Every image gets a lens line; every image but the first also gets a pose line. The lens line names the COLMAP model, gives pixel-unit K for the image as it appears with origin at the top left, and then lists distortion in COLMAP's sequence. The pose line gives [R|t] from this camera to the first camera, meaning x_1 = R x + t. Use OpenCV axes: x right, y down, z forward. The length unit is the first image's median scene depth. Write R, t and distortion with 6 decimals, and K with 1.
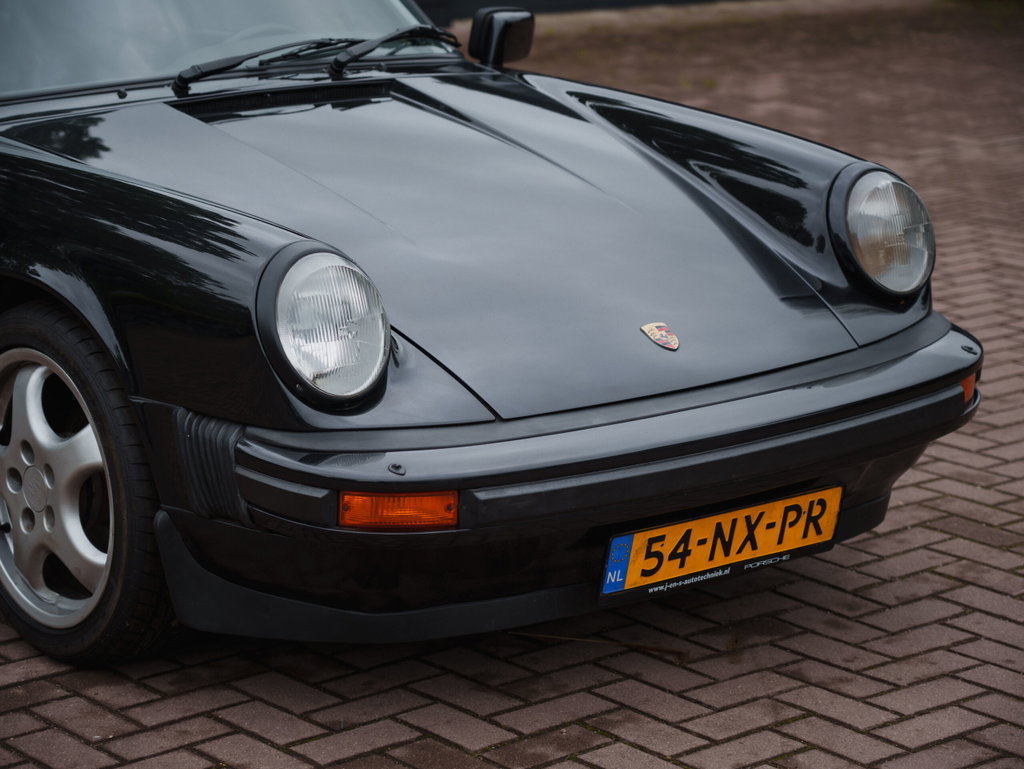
lens RADIAL K [[2770.3, 0, 511.7], [0, 2770.3, 379.5], [0, 0, 1]] dist [0.266903, 0.000000]
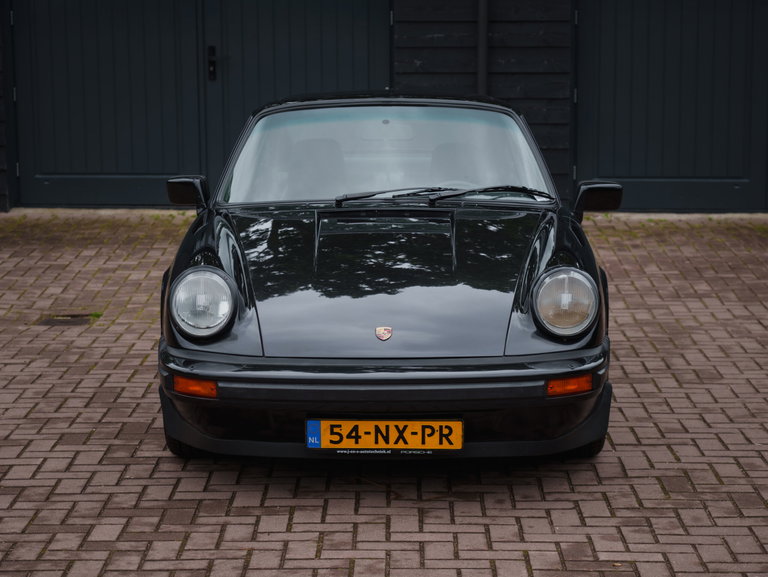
lens RADIAL K [[2001.8, 0, 367.2], [0, 2001.8, 271.5], [0, 0, 1]] dist [0.177498, 0.000000]
pose [[0.763067, 0.087155, -0.640416, 1.002775], [-0.143007, 0.989074, -0.035790, -0.006053], [0.630299, 0.118894, 0.767194, -0.142666]]
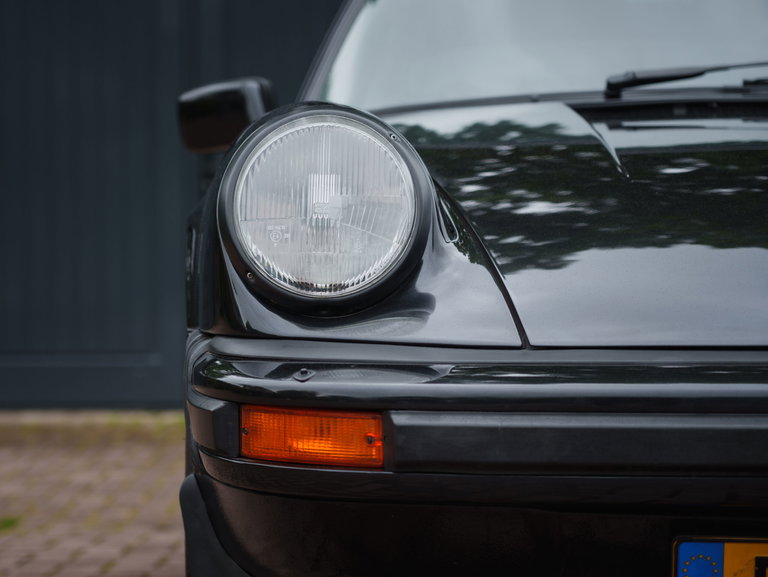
lens RADIAL K [[2375.7, 0, 383.1], [0, 2375.7, 289.3], [0, 0, 1]] dist [0.054809, 0.000000]
pose [[0.773437, -0.000875, -0.633873, 0.322695], [-0.146908, 0.972524, -0.180595, 0.106752], [0.616615, 0.232800, 0.752058, 0.516351]]
